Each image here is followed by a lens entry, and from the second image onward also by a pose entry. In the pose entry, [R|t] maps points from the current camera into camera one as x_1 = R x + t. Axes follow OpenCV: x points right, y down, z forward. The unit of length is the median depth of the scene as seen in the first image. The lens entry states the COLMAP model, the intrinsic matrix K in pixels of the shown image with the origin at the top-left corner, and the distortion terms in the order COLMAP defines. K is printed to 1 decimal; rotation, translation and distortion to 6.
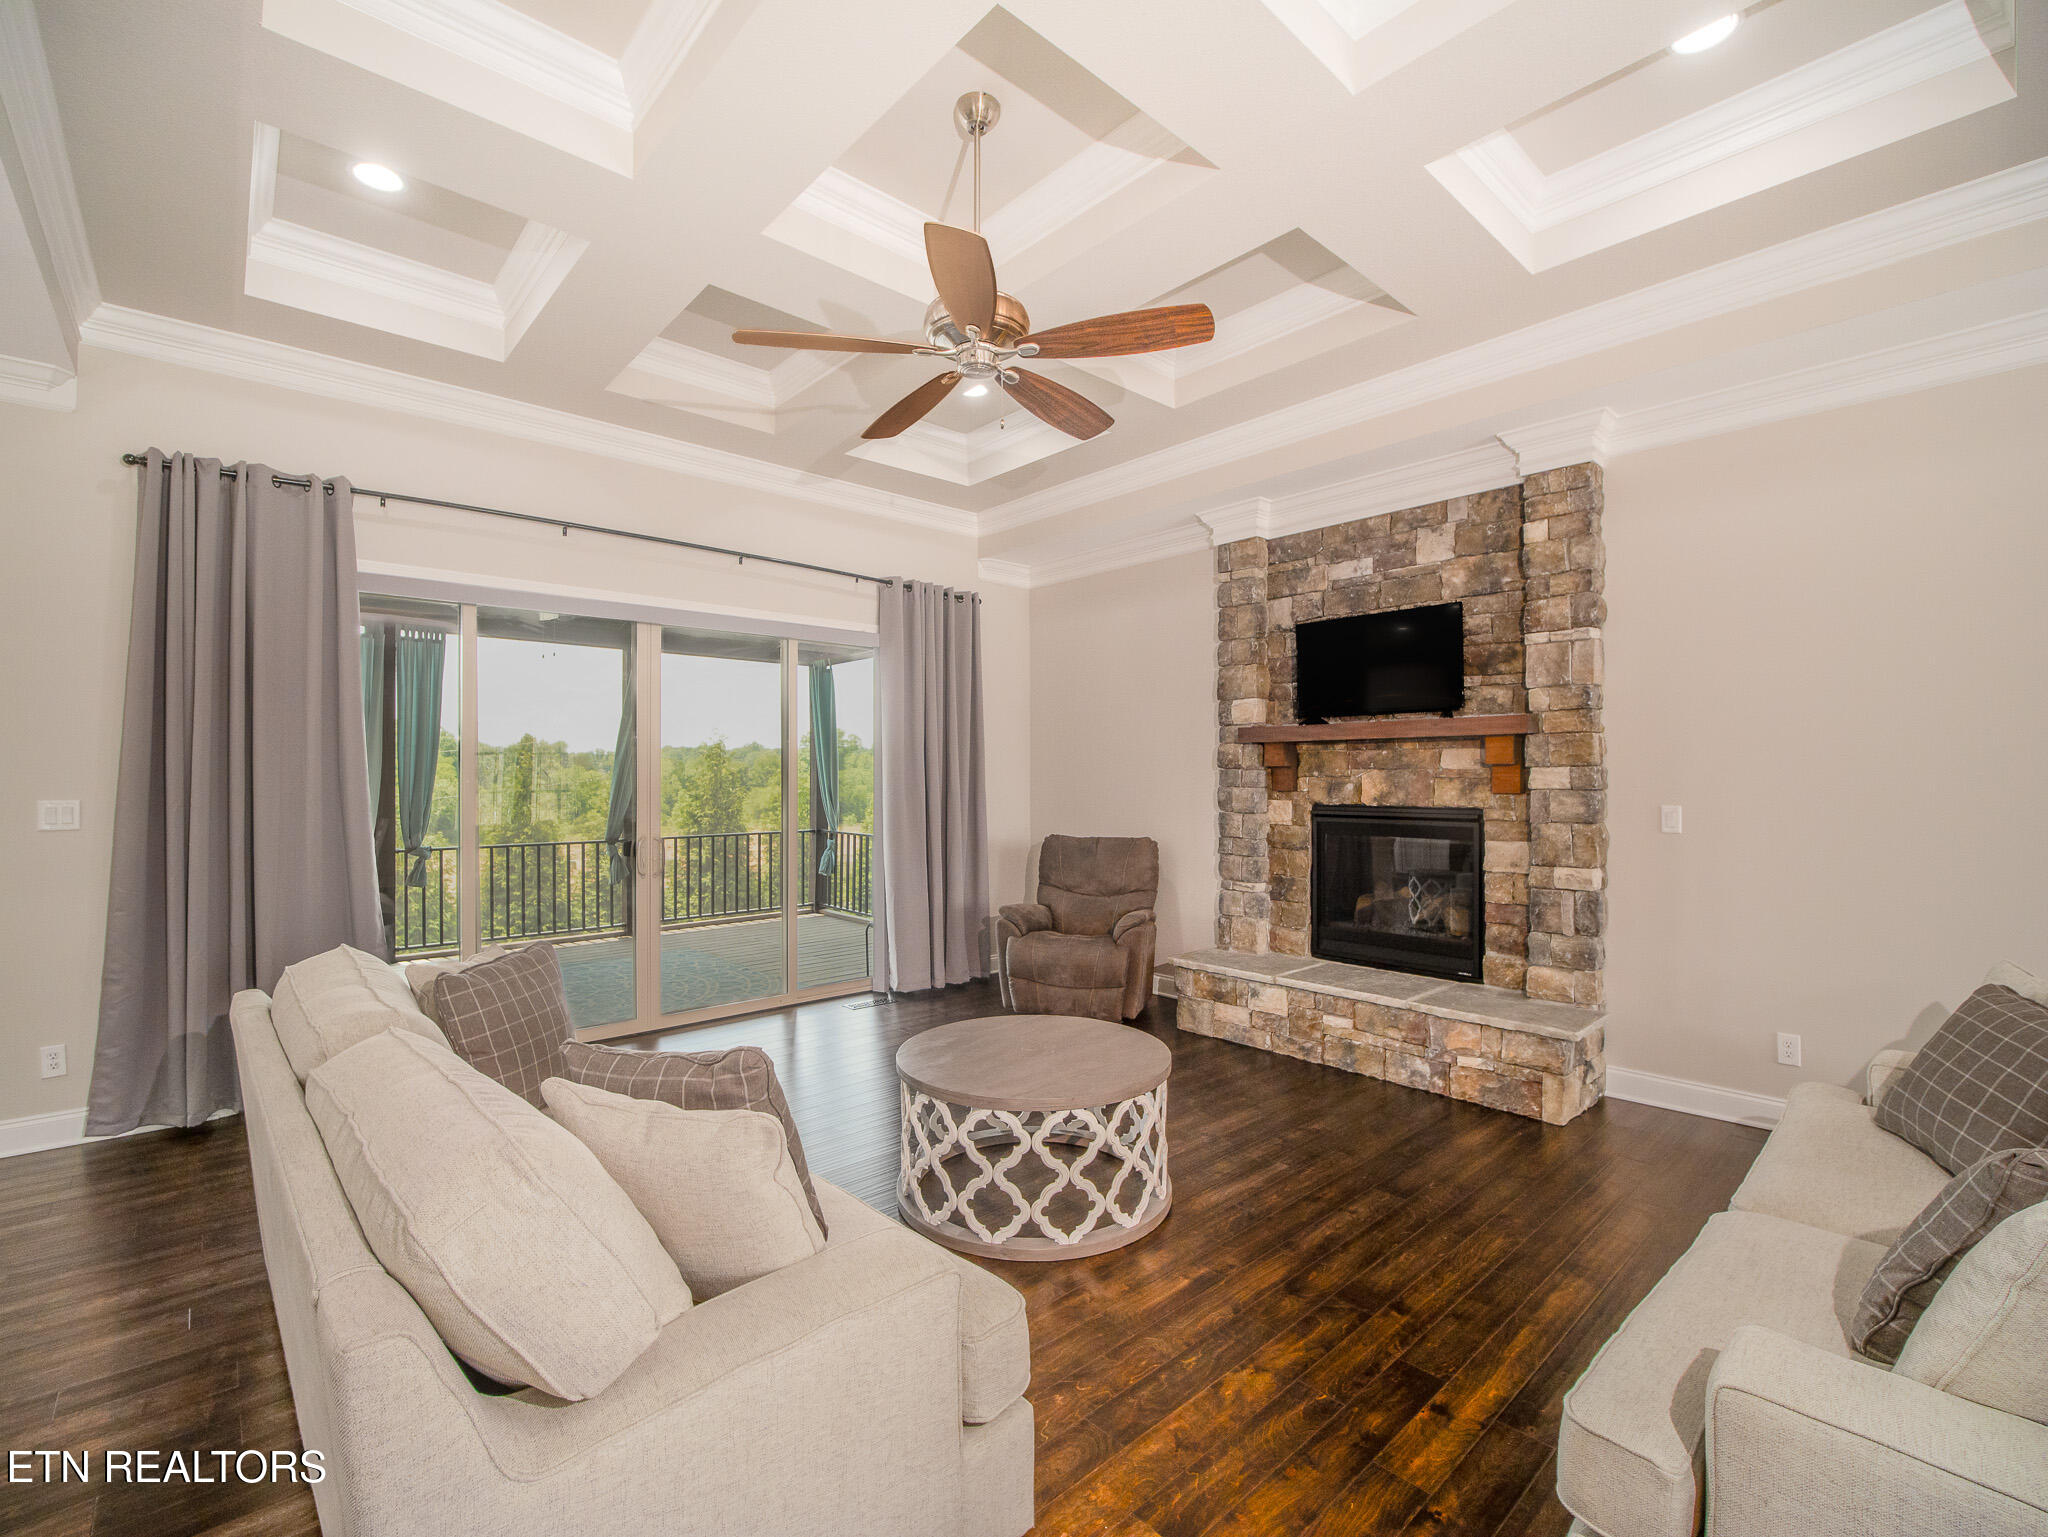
lens RADIAL K [[914.6, 0, 1024.0], [0, 914.6, 768.5], [0, 0, 1]] dist [0.001007, 0.000022]
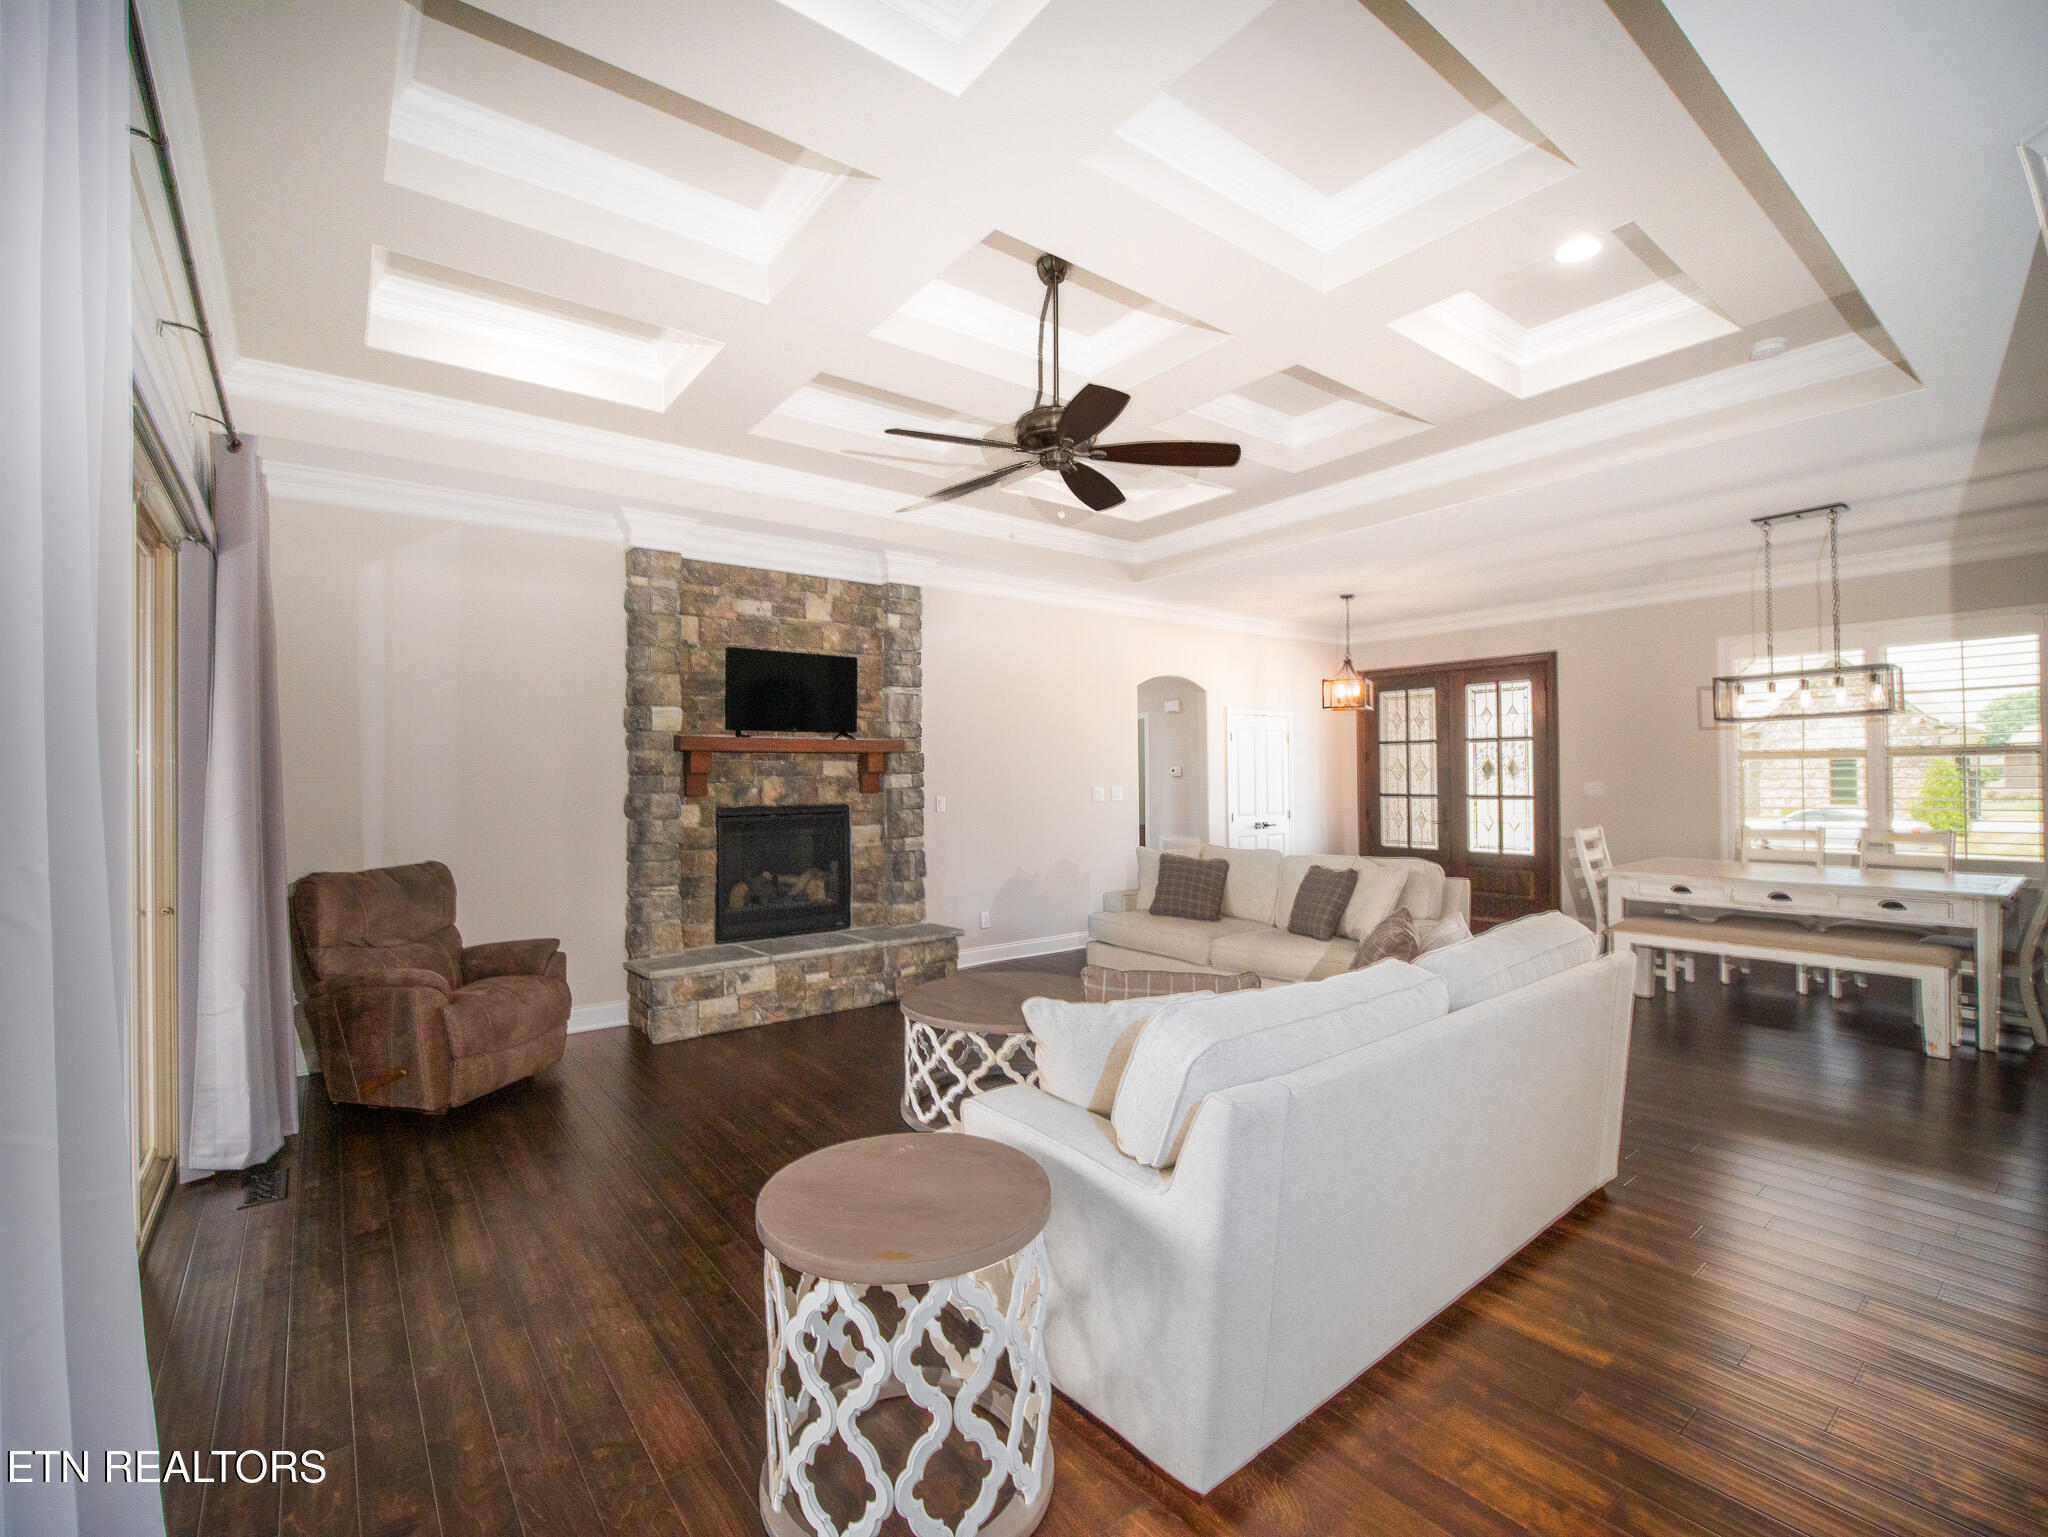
lens RADIAL K [[914.6, 0, 1024.0], [0, 914.6, 768.5], [0, 0, 1]] dist [0.001007, 0.000022]
pose [[0.076468, 0.013369, 0.996982, -0.835701], [0.003672, 0.999900, -0.013689, 0.009391], [-0.997065, 0.004707, 0.076412, 0.586398]]
